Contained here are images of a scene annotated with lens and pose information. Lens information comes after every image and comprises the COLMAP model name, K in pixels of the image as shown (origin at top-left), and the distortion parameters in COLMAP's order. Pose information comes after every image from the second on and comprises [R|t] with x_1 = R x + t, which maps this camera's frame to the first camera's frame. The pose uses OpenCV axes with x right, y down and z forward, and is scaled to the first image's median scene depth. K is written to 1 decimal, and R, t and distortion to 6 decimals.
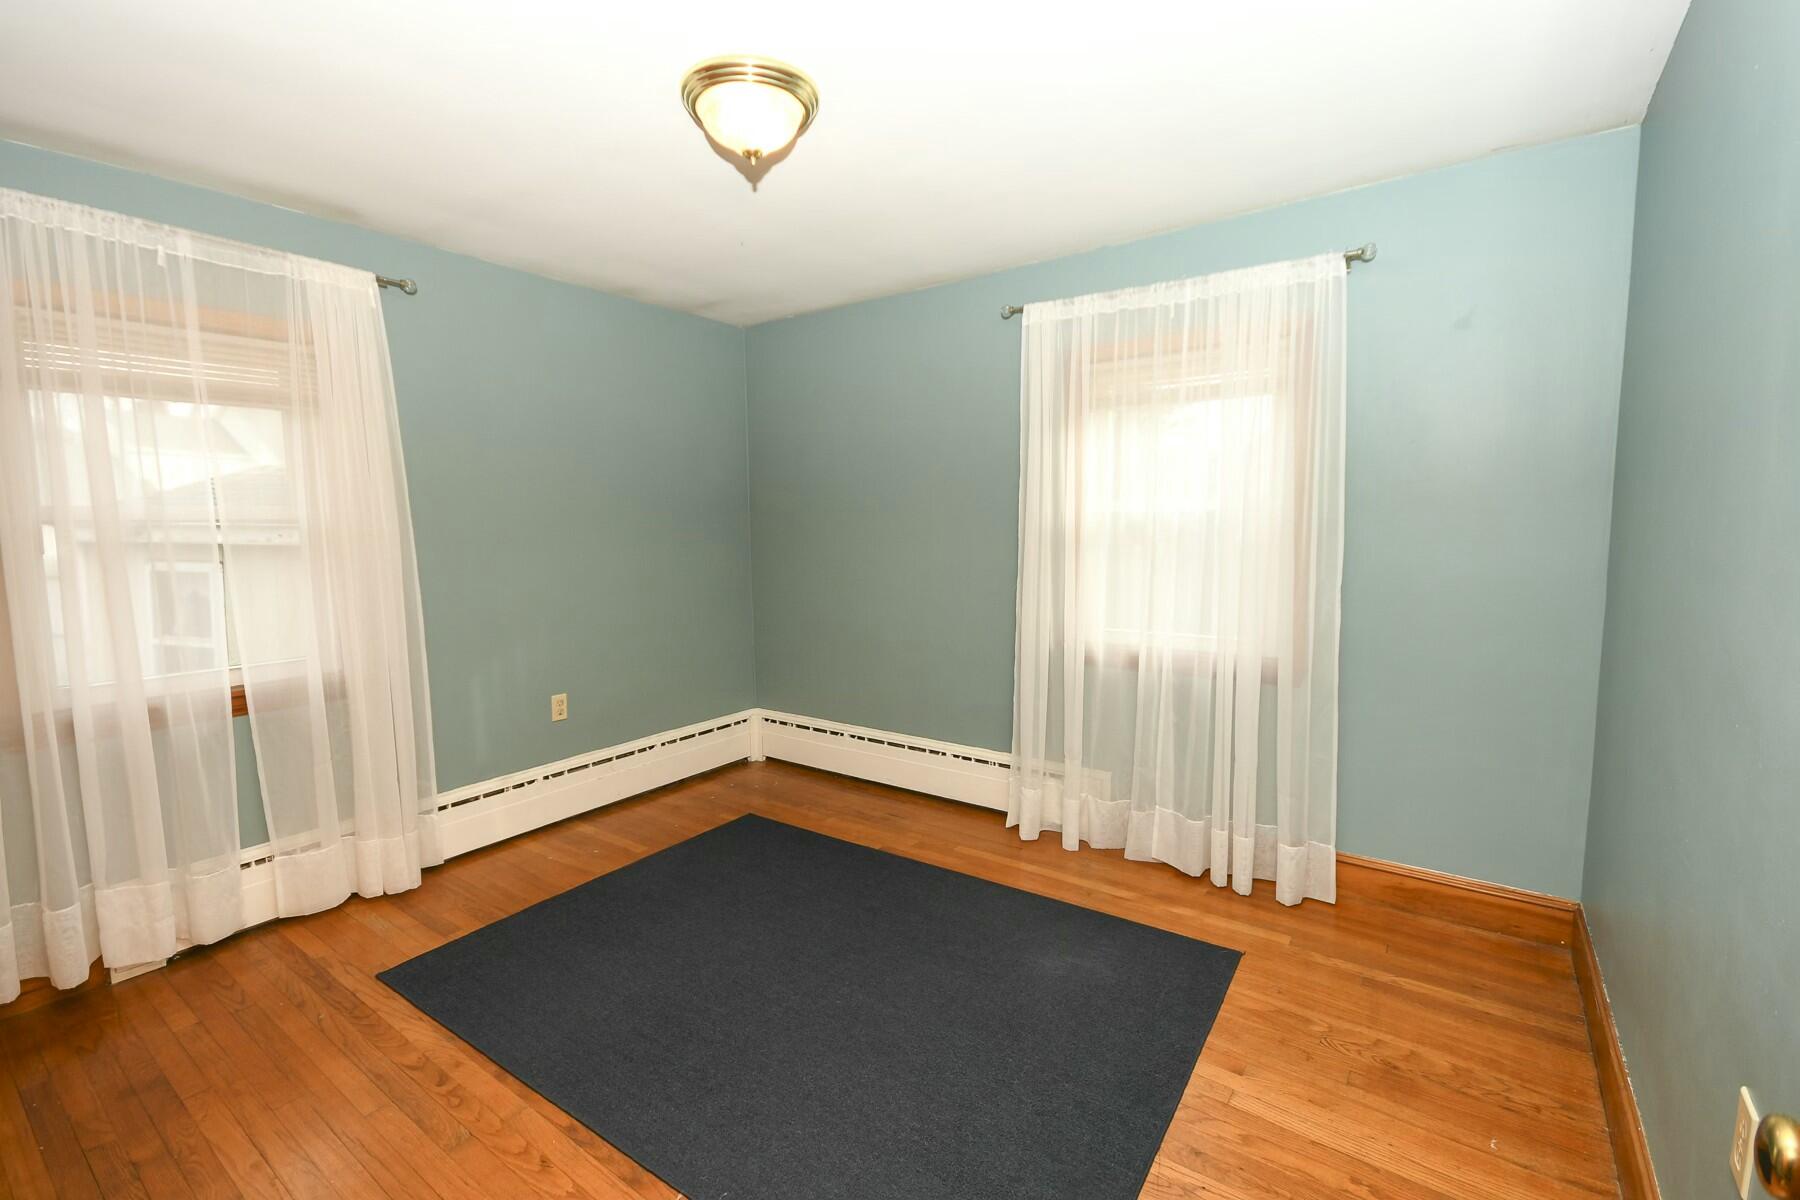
lens RADIAL K [[820.8, 0, 897.8], [0, 820.8, 595.4], [0, 0, 1]] dist [0.010222, -0.006644]
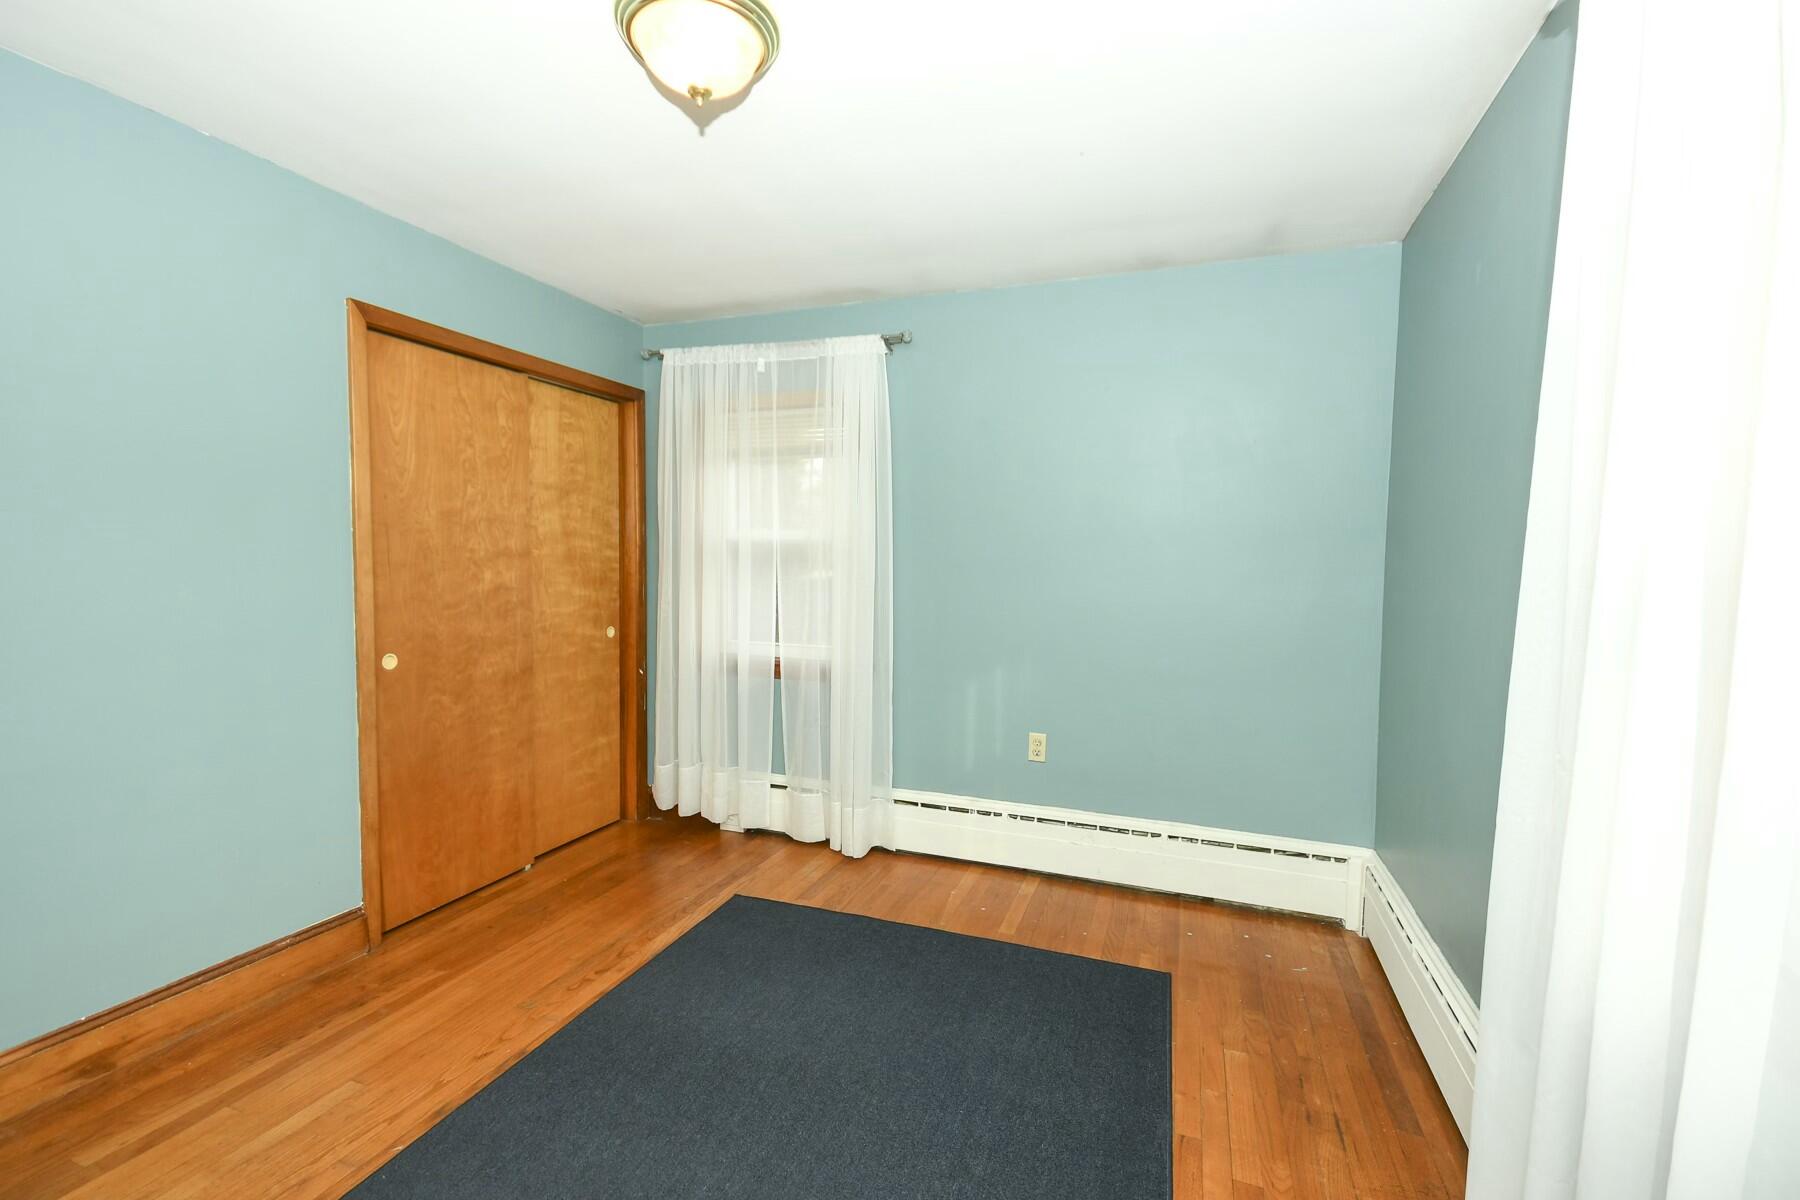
lens RADIAL K [[820.8, 0, 897.8], [0, 820.8, 595.4], [0, 0, 1]] dist [0.010222, -0.006644]
pose [[0.218942, 0.070777, -0.973167, 0.519875], [-0.100555, 0.993692, 0.049647, -0.074389], [0.970543, 0.086987, 0.224678, 0.750793]]
